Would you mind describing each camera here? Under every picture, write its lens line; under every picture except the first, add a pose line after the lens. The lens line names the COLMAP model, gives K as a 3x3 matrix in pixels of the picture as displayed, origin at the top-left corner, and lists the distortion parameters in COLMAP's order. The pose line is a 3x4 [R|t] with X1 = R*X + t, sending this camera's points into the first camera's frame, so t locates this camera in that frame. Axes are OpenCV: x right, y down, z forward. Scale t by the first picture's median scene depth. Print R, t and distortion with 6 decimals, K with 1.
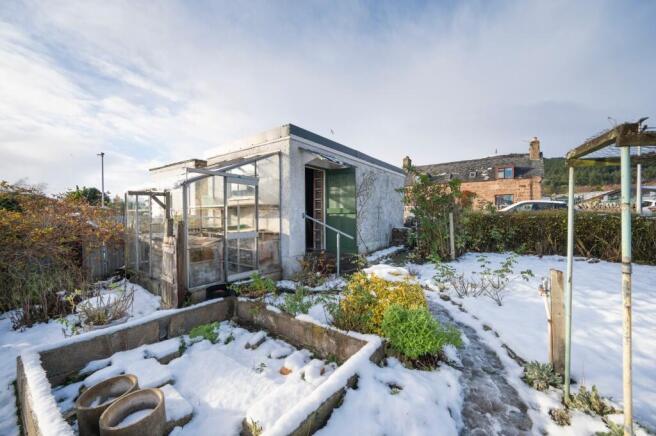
lens RADIAL K [[262.5, 0, 328.0], [0, 262.5, 218.0], [0, 0, 1]] dist [-0.000226, 0.000019]
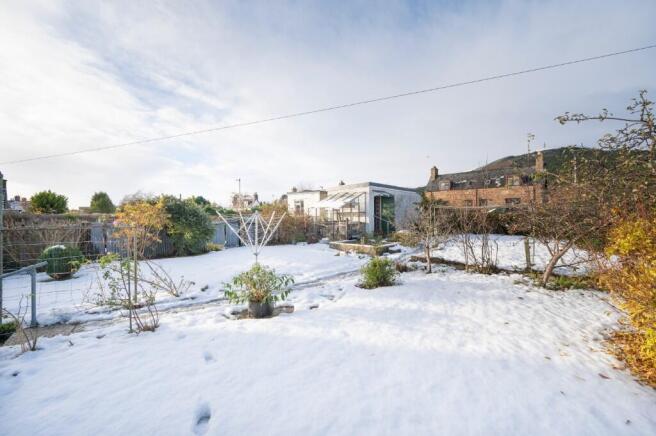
lens RADIAL K [[264.9, 0, 328.2], [0, 264.9, 251.7], [0, 0, 1]] dist [-0.001689, -0.000097]
pose [[0.992970, 0.011918, -0.117762, -0.016934], [0.003000, 0.992065, 0.125693, 0.000967], [0.118326, -0.125163, 0.985055, -0.127636]]
